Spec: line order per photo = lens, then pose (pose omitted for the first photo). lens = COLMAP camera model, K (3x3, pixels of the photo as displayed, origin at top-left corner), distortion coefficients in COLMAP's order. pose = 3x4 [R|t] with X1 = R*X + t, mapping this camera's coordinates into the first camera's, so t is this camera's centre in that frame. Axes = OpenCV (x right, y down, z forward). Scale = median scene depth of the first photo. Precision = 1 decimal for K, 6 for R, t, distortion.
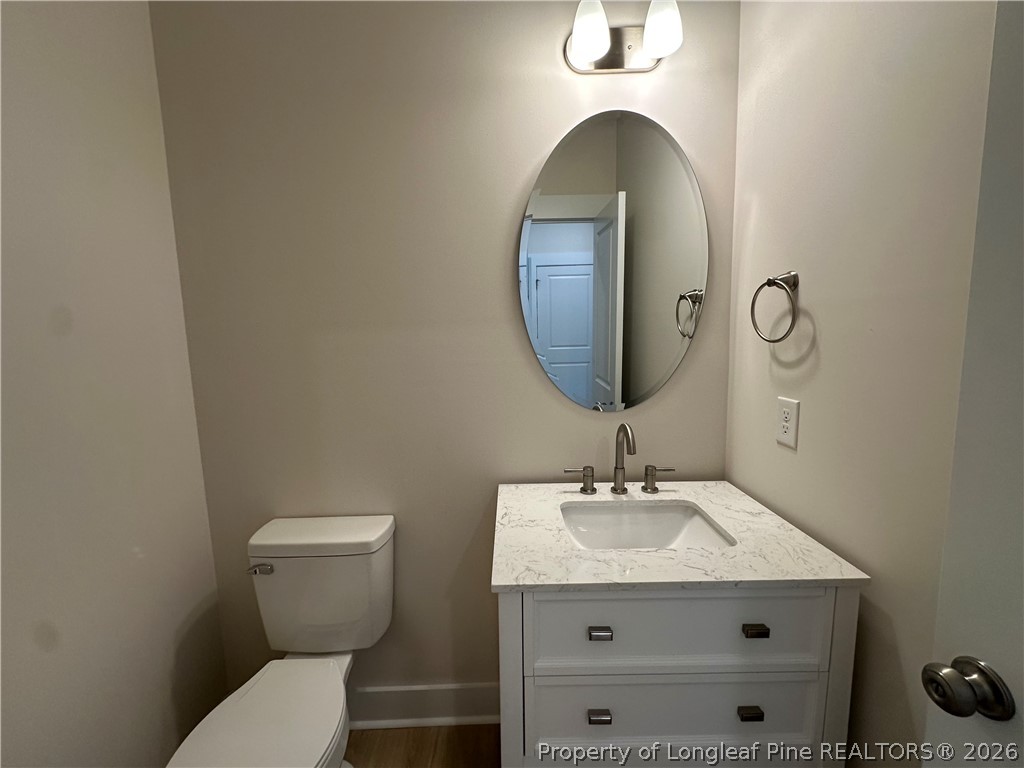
lens RADIAL K [[409.5, 0, 512.0], [0, 409.5, 382.8], [0, 0, 1]] dist [-0.003599, -0.000150]
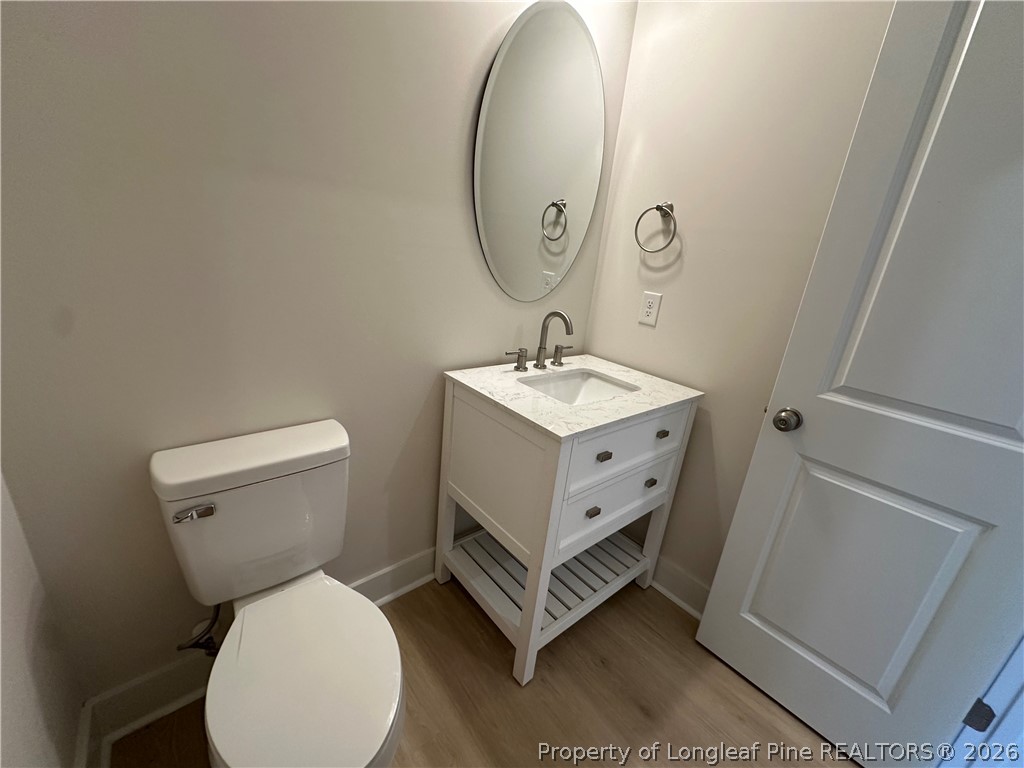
lens RADIAL K [[409.5, 0, 512.0], [0, 409.5, 382.8], [0, 0, 1]] dist [-0.003599, -0.000150]
pose [[0.762033, -0.108836, 0.638326, -0.625121], [-0.044208, 0.974730, 0.218969, 0.048640], [-0.646027, -0.195080, 0.737965, 0.148014]]
